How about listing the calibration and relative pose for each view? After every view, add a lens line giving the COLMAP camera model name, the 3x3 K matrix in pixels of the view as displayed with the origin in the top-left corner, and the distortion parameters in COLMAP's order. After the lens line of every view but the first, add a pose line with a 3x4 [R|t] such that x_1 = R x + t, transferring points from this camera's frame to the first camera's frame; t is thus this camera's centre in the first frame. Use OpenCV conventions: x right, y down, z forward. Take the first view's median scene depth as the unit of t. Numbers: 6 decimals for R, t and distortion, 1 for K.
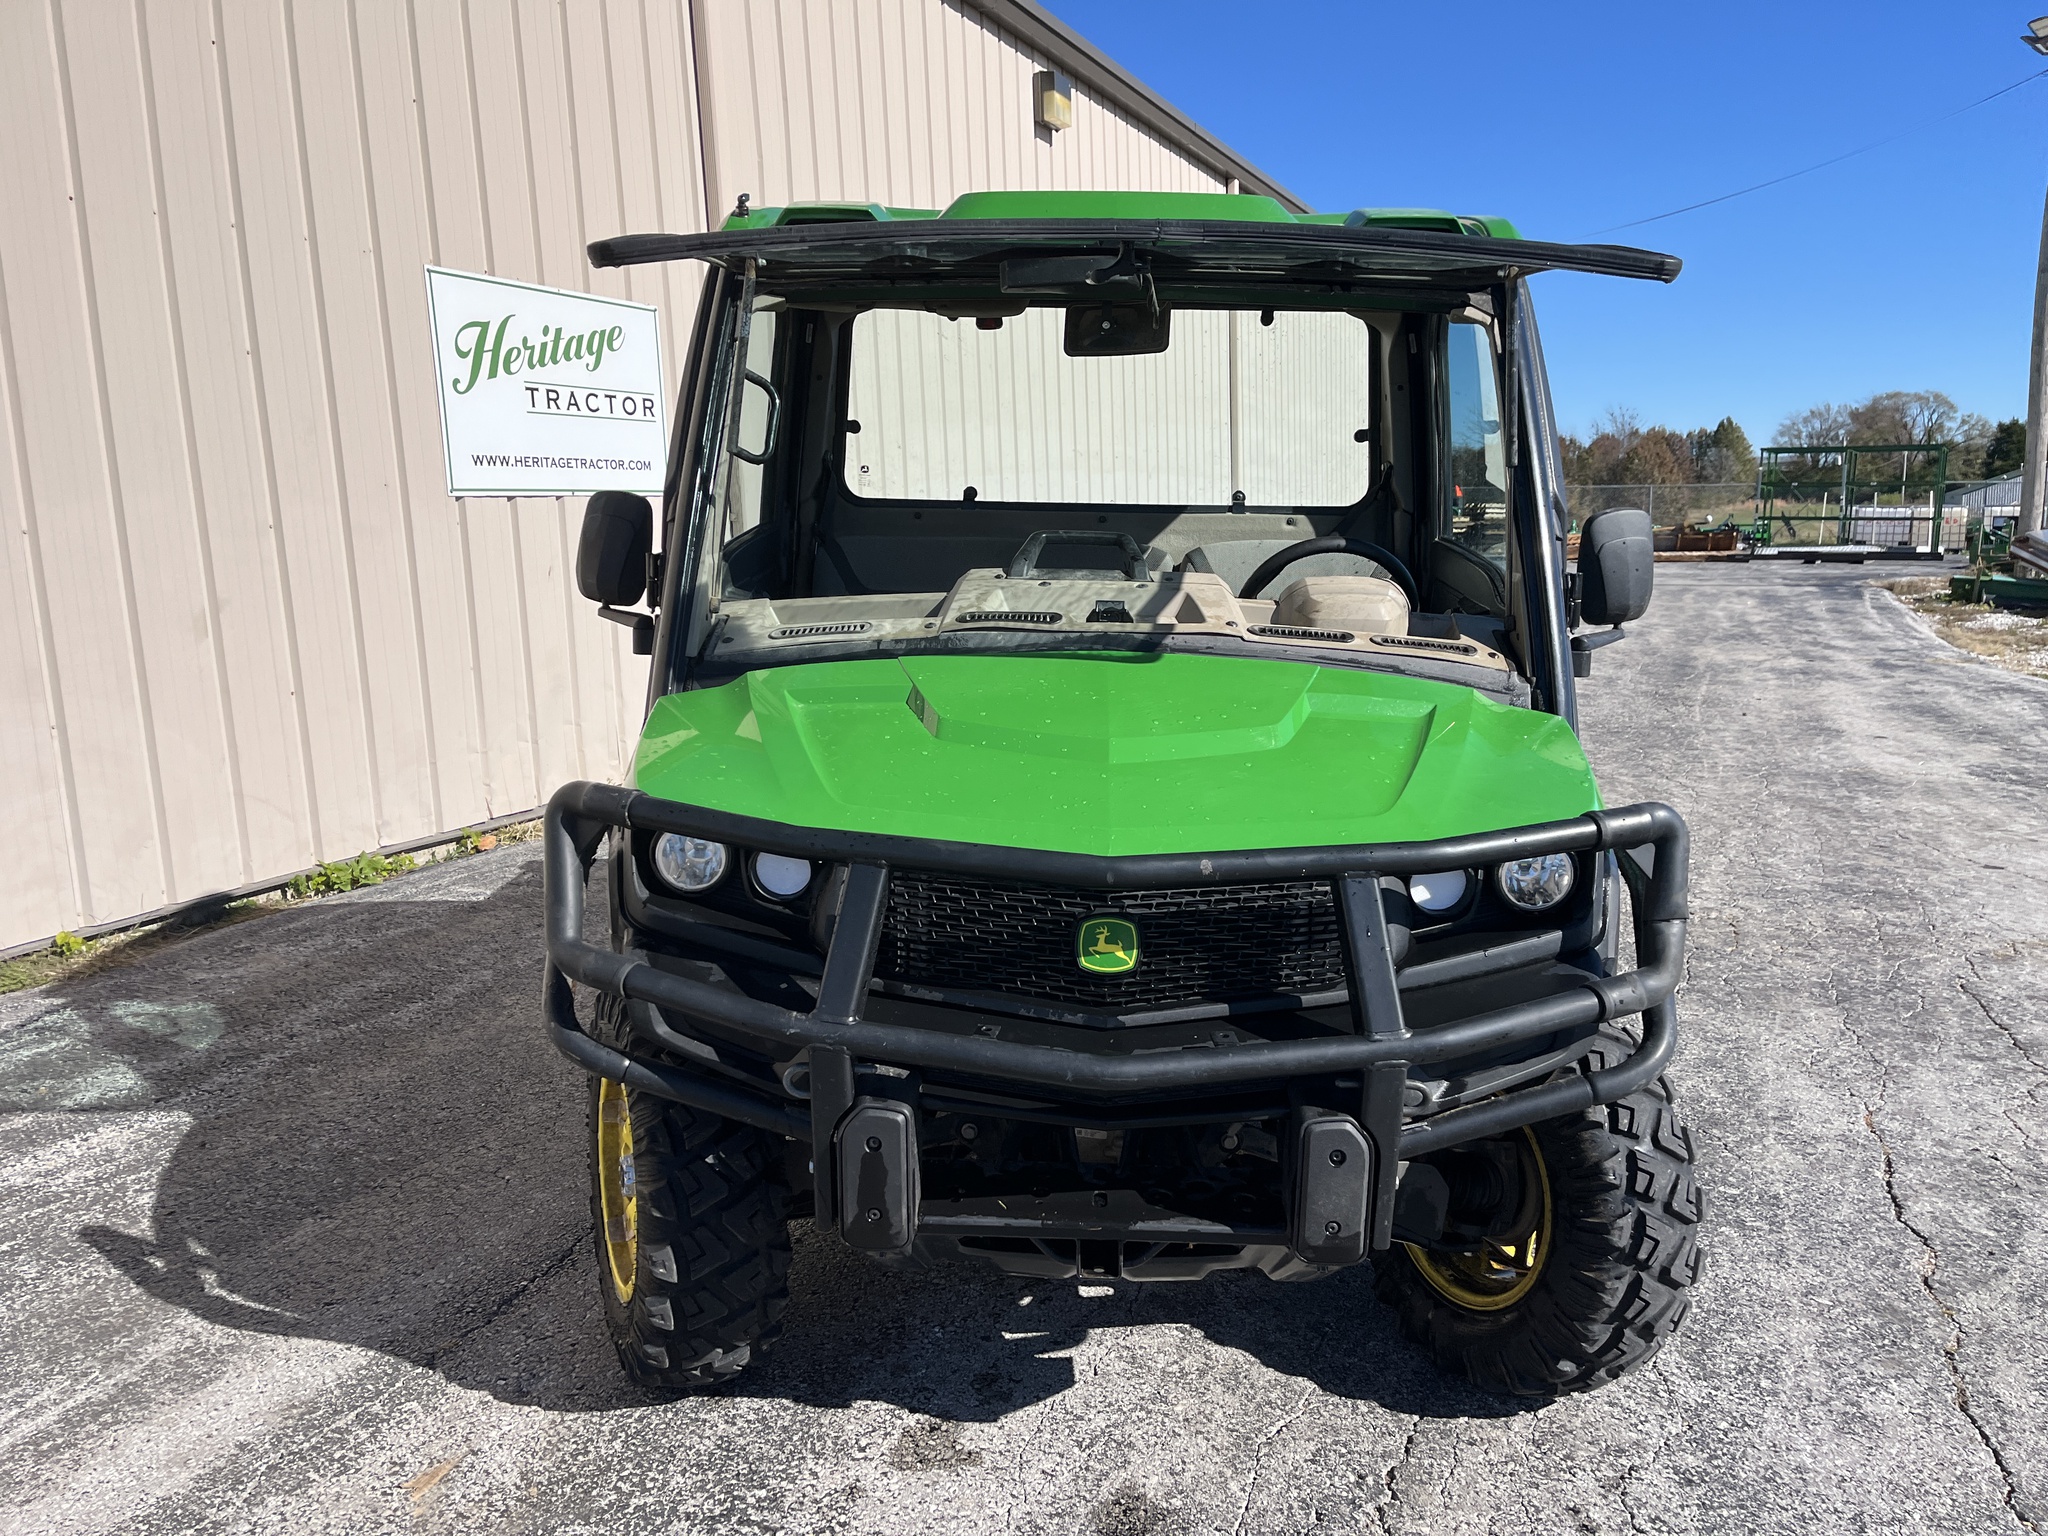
lens RADIAL K [[1551.6, 0, 1028.4], [0, 1551.6, 771.9], [0, 0, 1]] dist [0.051092, -0.069309]
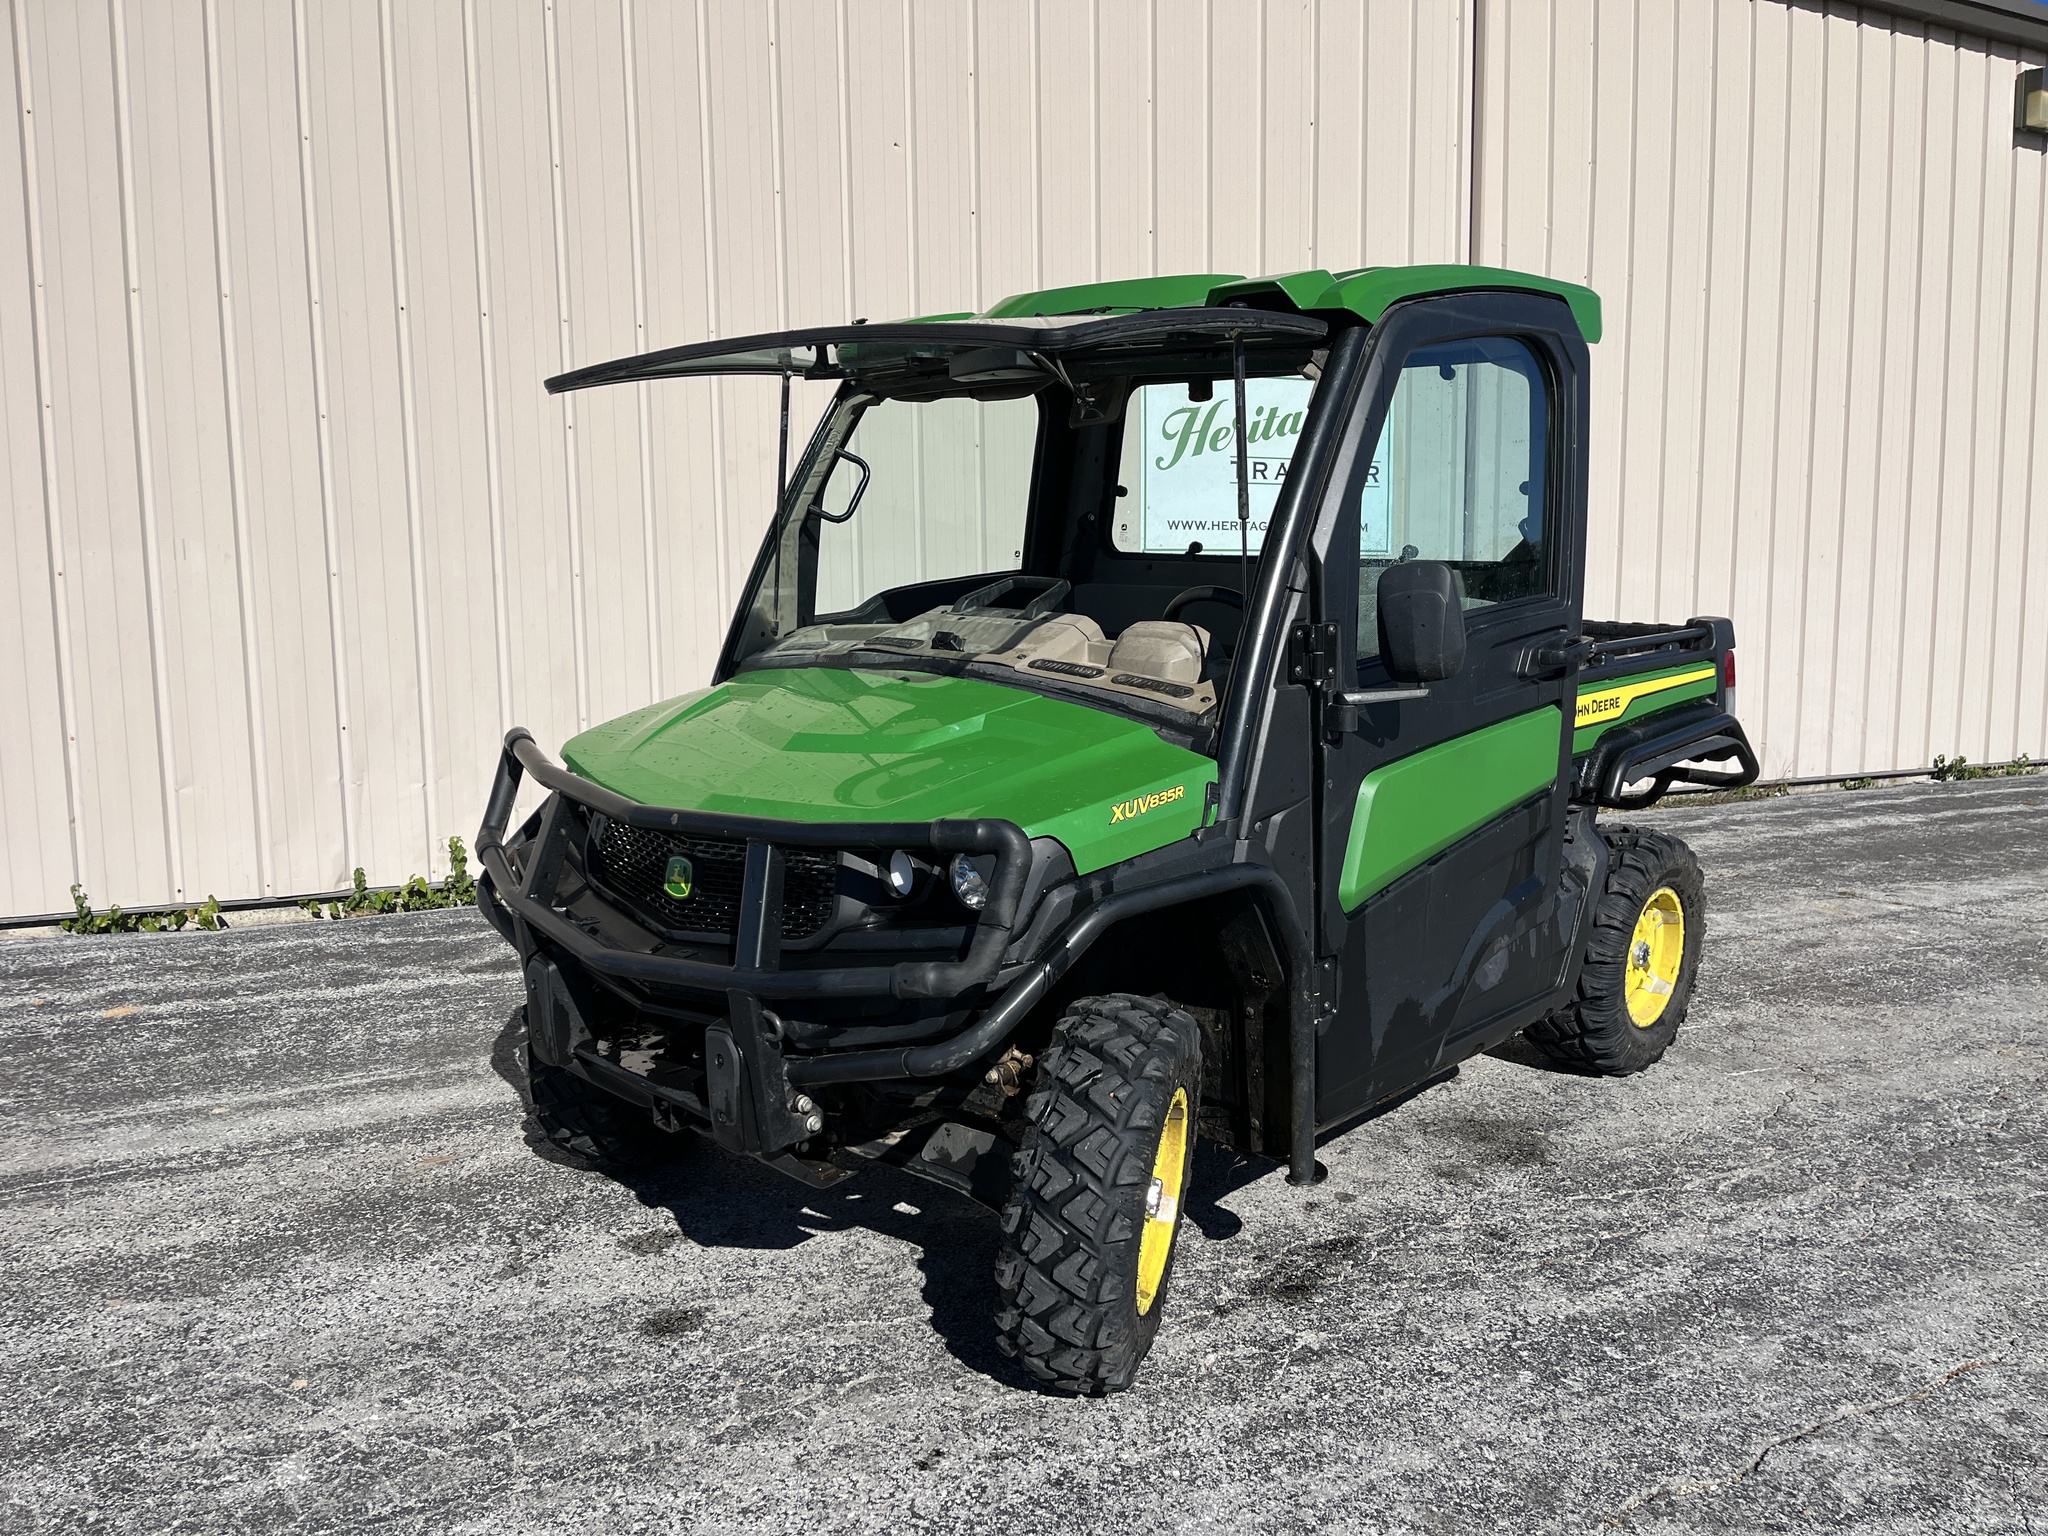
lens RADIAL K [[1551.6, 0, 1043.6], [0, 1551.6, 780.0], [0, 0, 1]] dist [0.051092, -0.069309]
pose [[0.747923, 0.100182, -0.656182, 0.373609], [-0.123827, 0.992250, 0.010351, -0.007656], [0.652133, 0.073512, 0.754532, 0.062217]]
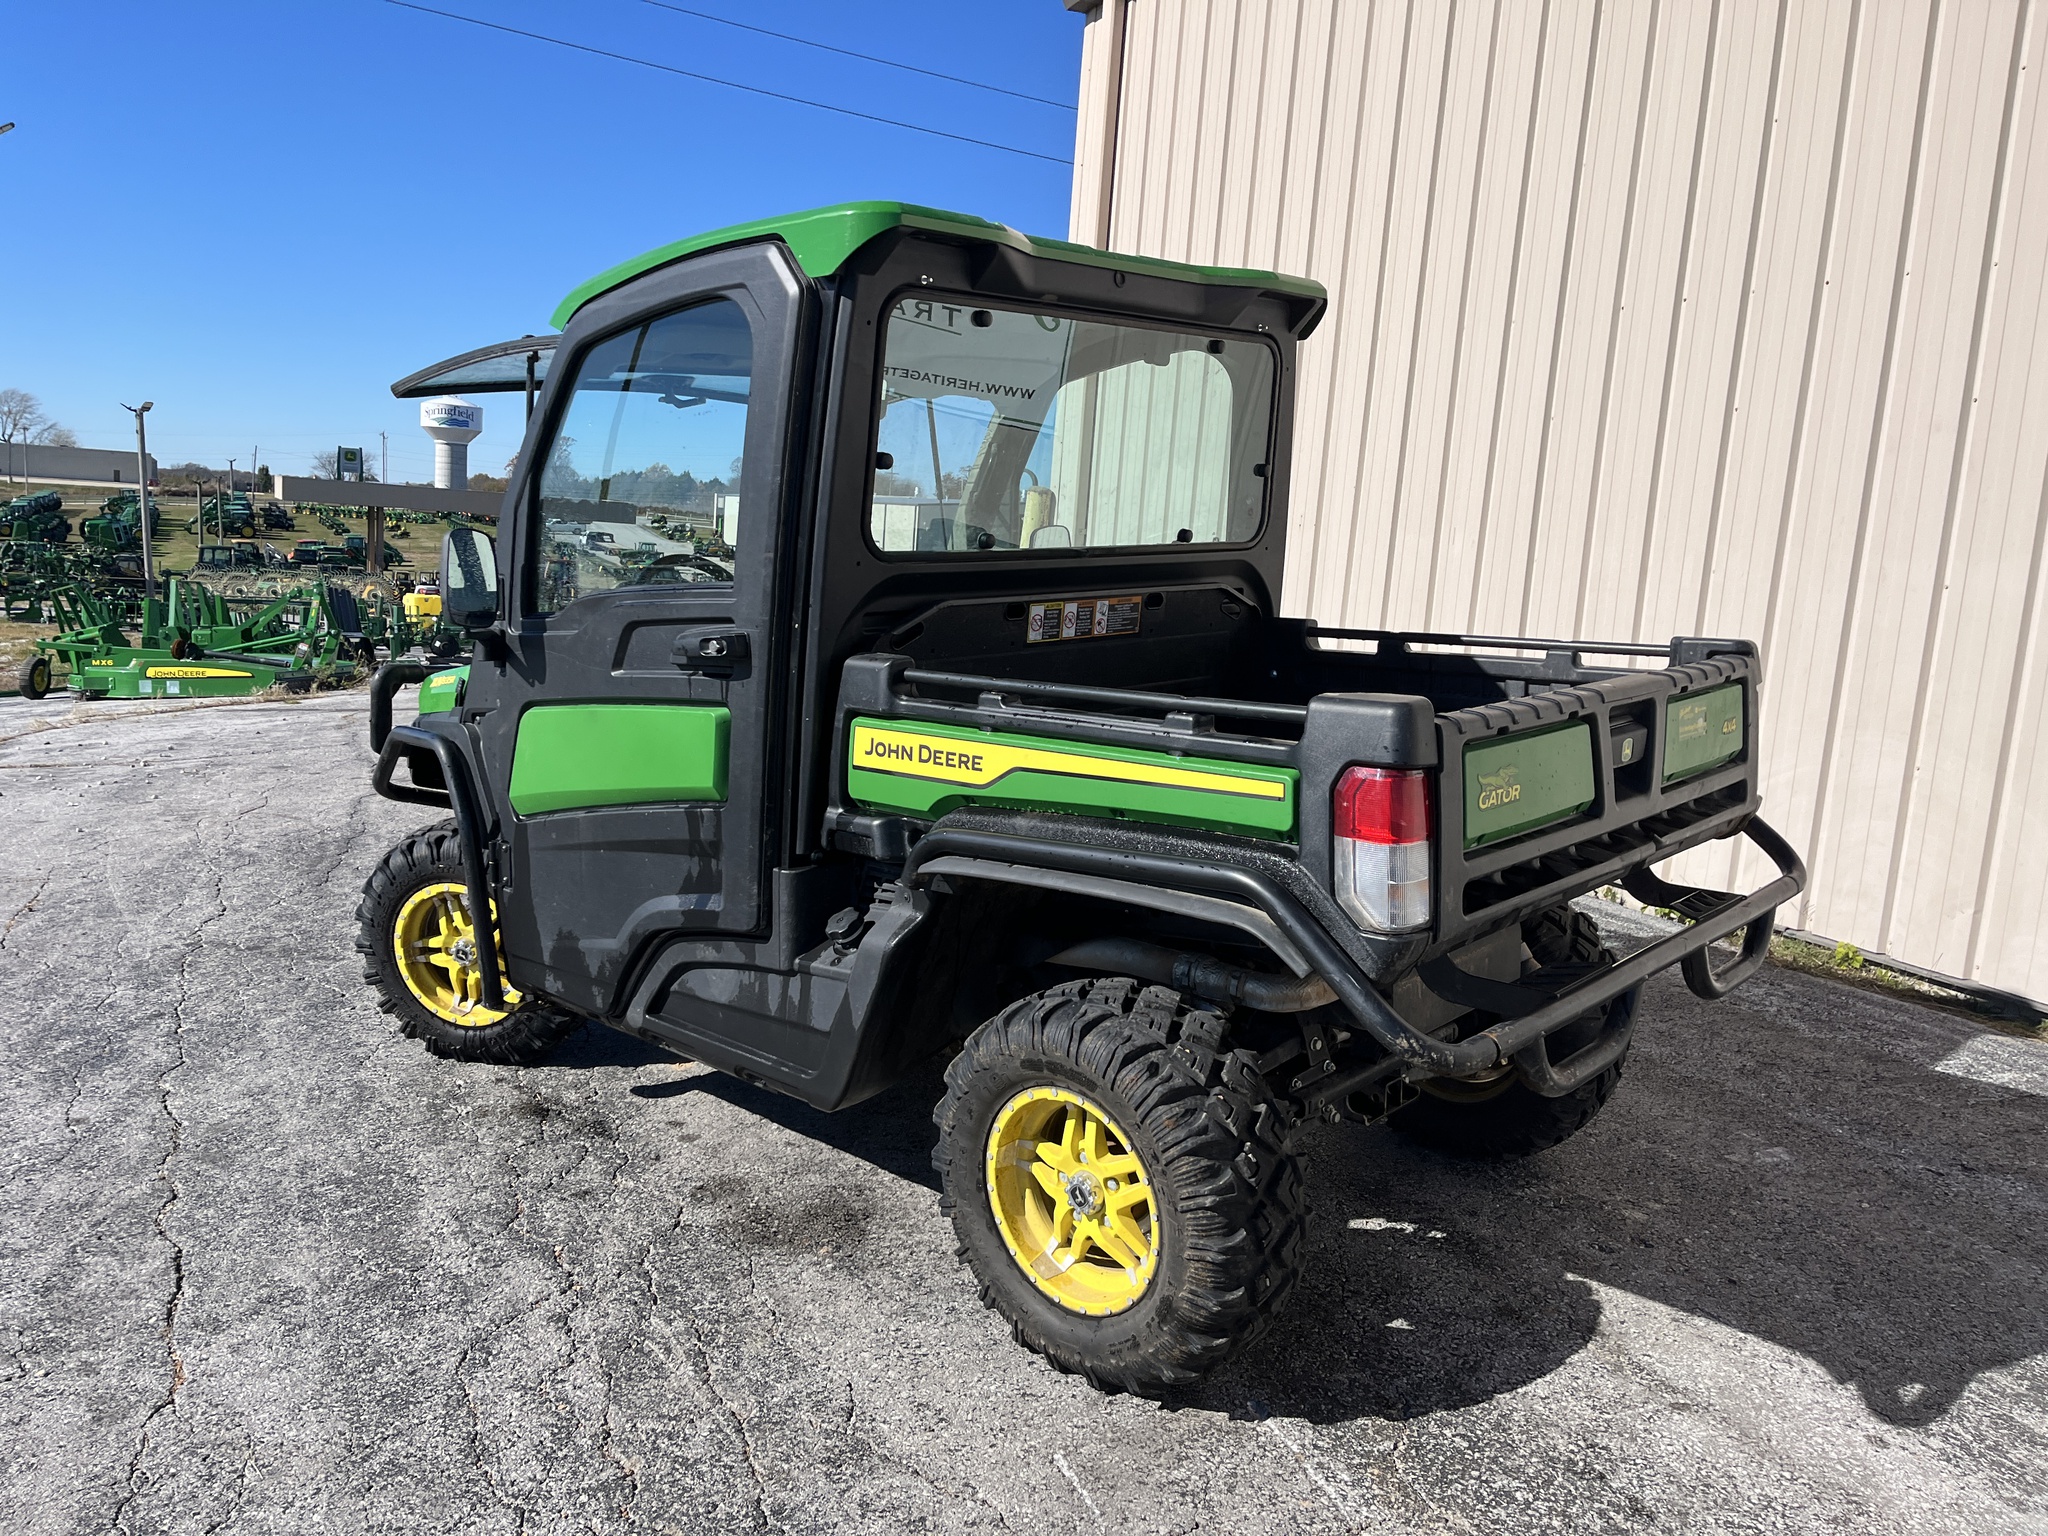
lens RADIAL K [[1551.6, 0, 1017.9], [0, 1551.6, 748.6], [0, 0, 1]] dist [0.051092, -0.069309]
pose [[-0.658491, 0.098429, -0.746124, 0.442079], [-0.163011, 0.949220, 0.269087, -0.174899], [0.734722, 0.298818, -0.609008, 0.915866]]
